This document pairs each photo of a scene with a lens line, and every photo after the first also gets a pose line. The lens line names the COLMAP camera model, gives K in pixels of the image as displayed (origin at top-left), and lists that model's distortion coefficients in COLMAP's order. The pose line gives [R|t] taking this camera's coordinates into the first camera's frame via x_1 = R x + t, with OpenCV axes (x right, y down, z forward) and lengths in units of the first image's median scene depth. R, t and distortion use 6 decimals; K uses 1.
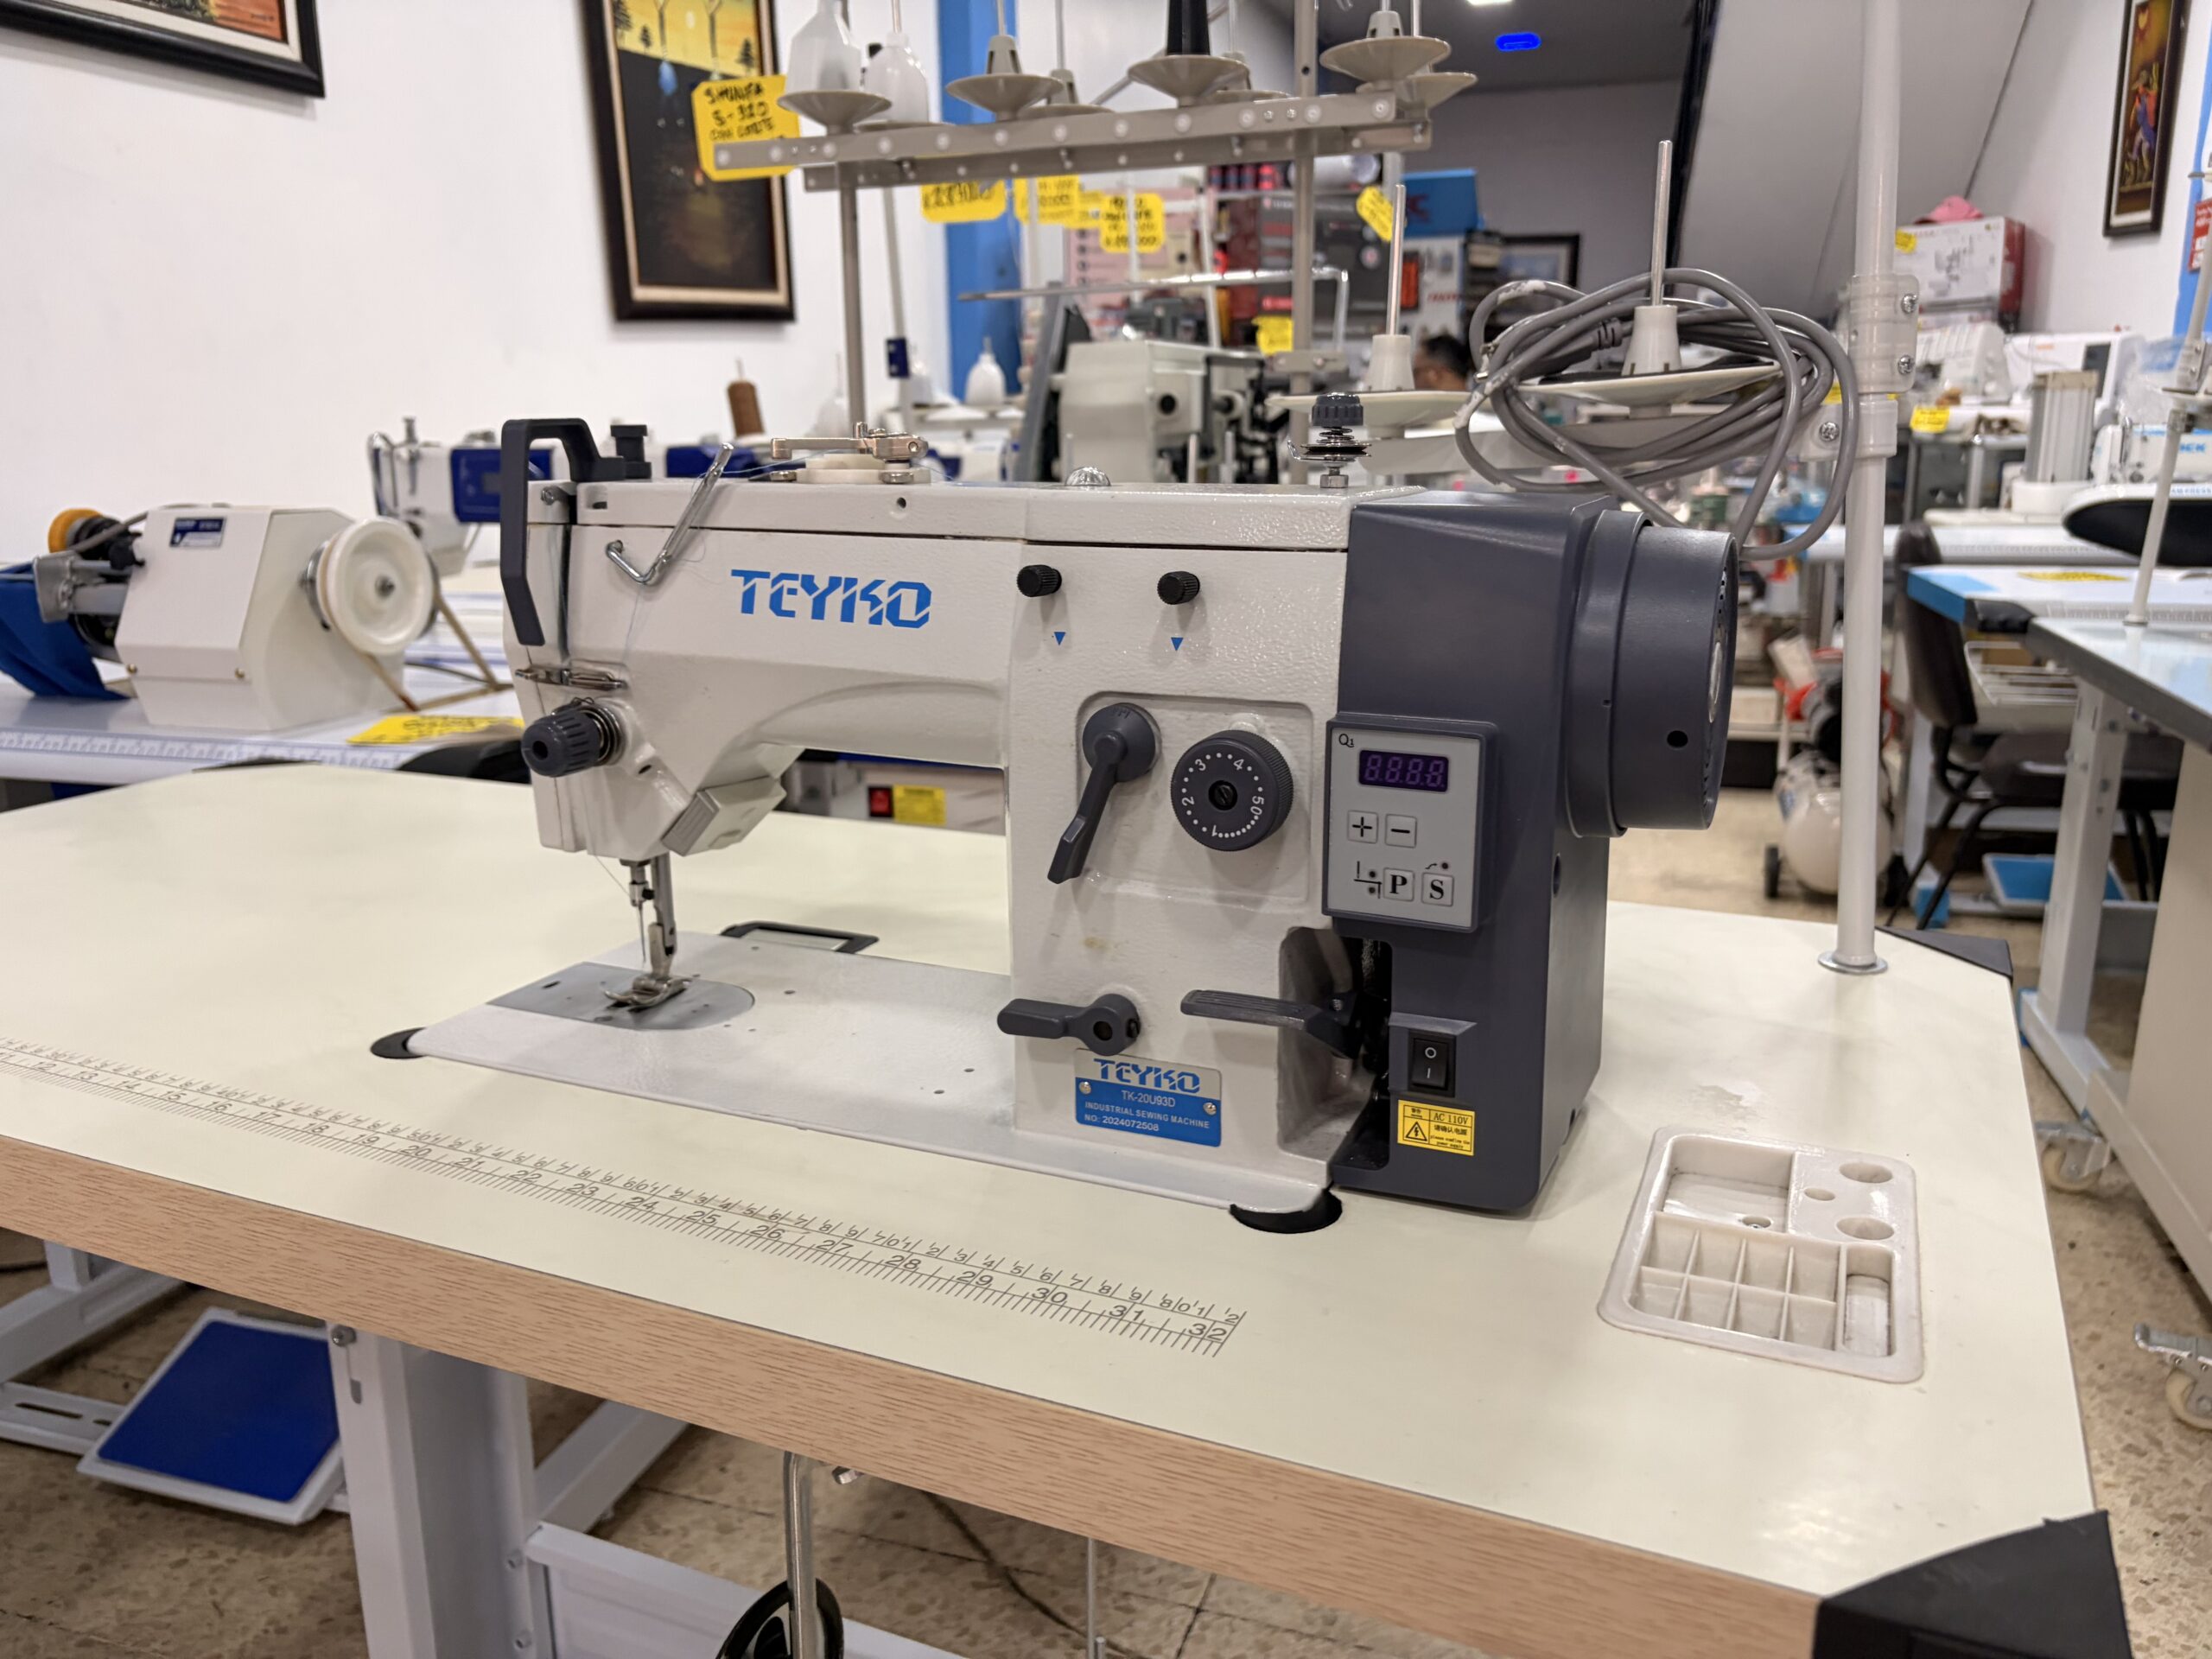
lens RADIAL K [[1694.9, 0, 1106.0], [0, 1694.9, 829.5], [0, 0, 1]] dist [0.049995, -0.061147]
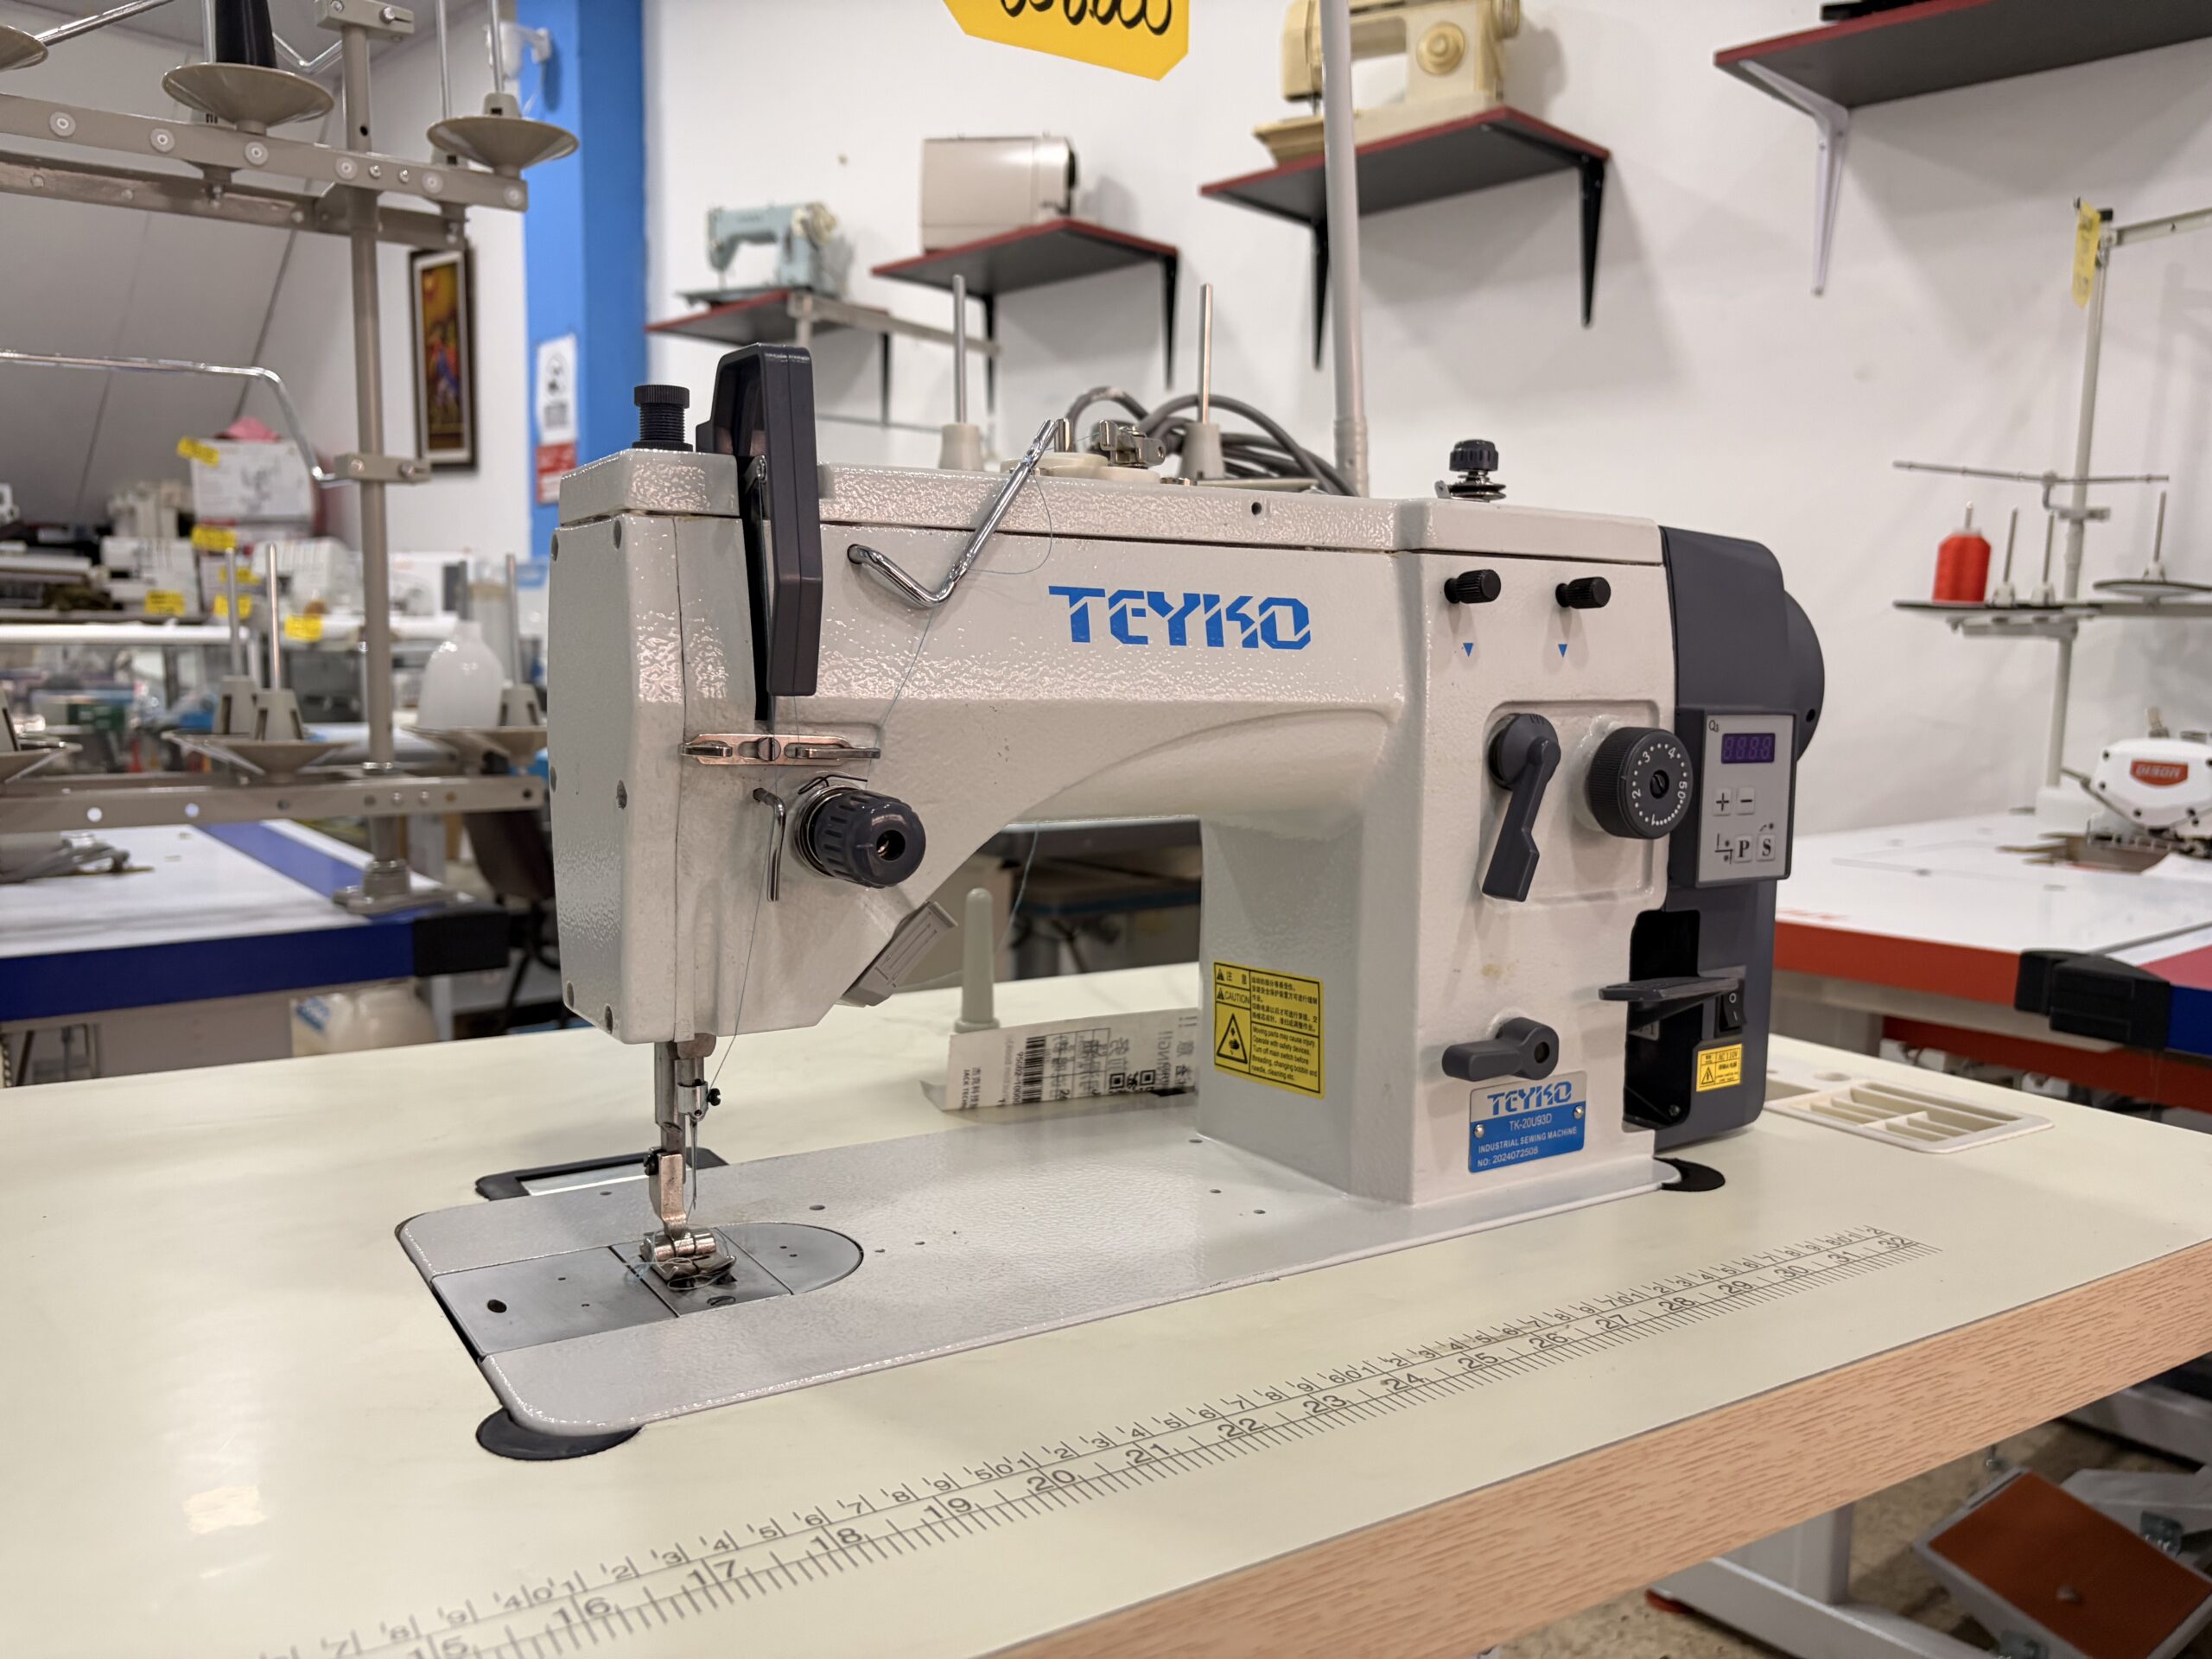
lens RADIAL K [[1715.3, 0, 1098.9], [0, 1715.3, 825.4], [0, 0, 1]] dist [0.046694, -0.056964]
pose [[0.555209, -0.070920, 0.828681, -0.830432], [0.182291, 0.982508, -0.038048, -0.014554], [-0.811488, 0.172186, 0.558426, 0.560290]]
